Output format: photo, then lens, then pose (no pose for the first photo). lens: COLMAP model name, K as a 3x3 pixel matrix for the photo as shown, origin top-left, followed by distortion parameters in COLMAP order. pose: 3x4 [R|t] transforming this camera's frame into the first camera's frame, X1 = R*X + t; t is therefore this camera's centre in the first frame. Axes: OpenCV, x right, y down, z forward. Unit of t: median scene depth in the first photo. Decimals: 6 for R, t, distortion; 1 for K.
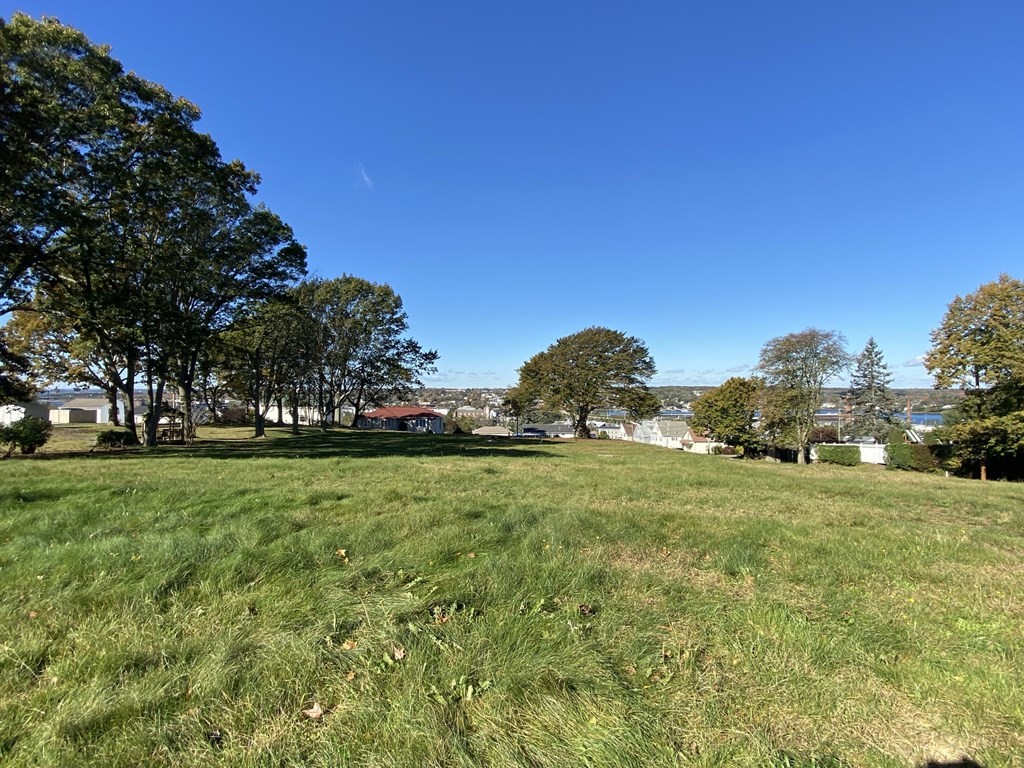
lens RADIAL K [[513.9, 0, 512.0], [0, 513.9, 384.0], [0, 0, 1]] dist [0.039689, -0.000204]
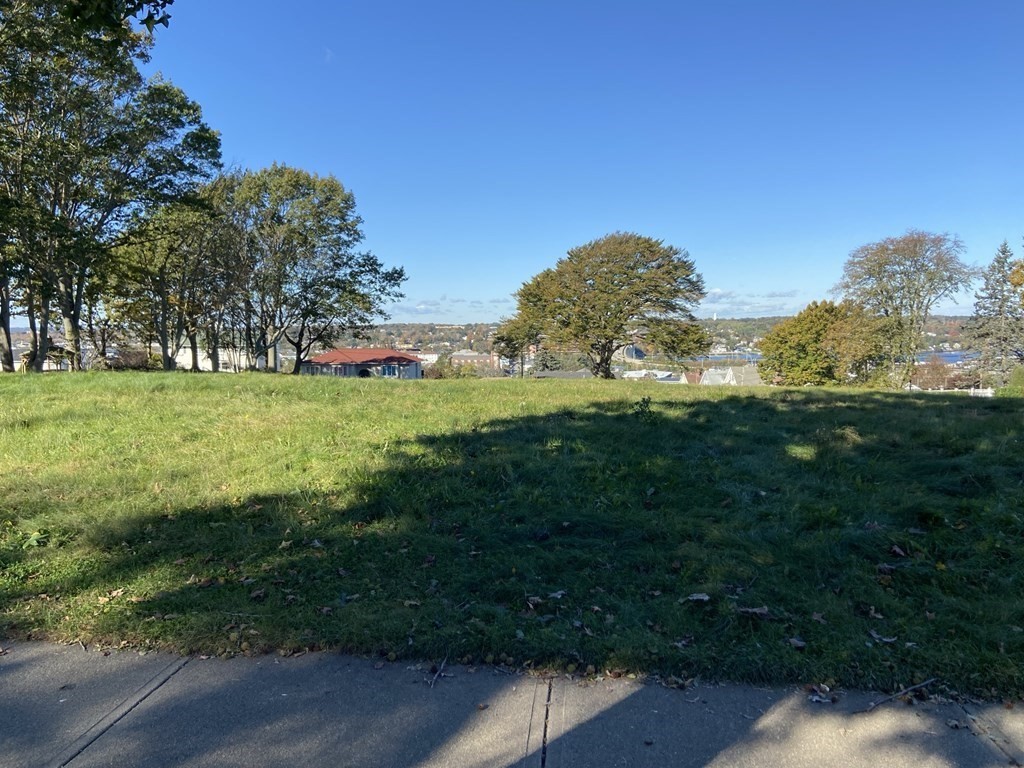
lens RADIAL K [[790.9, 0, 513.2], [0, 790.9, 376.0], [0, 0, 1]] dist [0.070098, -0.005456]
pose [[0.999162, -0.006132, -0.040462, 0.053945], [0.009094, 0.997258, 0.073444, 0.005397], [0.039901, -0.073750, 0.996478, -0.124273]]
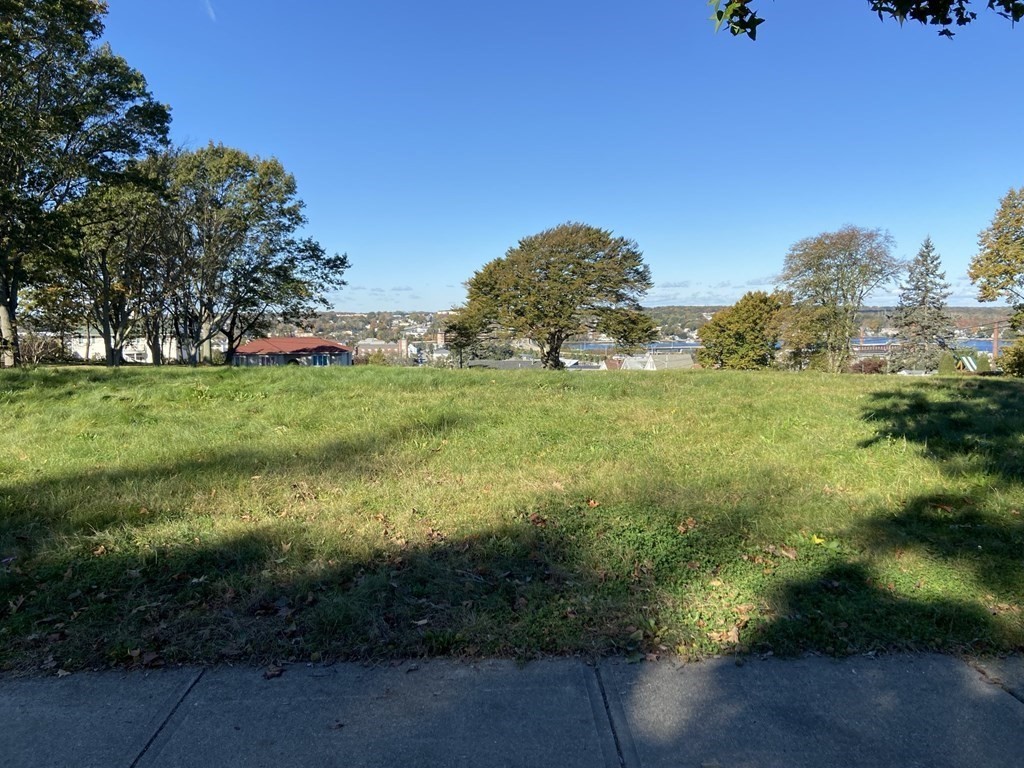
lens RADIAL K [[790.9, 0, 513.2], [0, 790.9, 376.0], [0, 0, 1]] dist [0.070098, -0.005456]
pose [[0.994677, -0.015520, 0.101863, -0.037303], [0.006415, 0.996000, 0.089119, 0.003833], [-0.102839, -0.087991, 0.990799, -0.120938]]
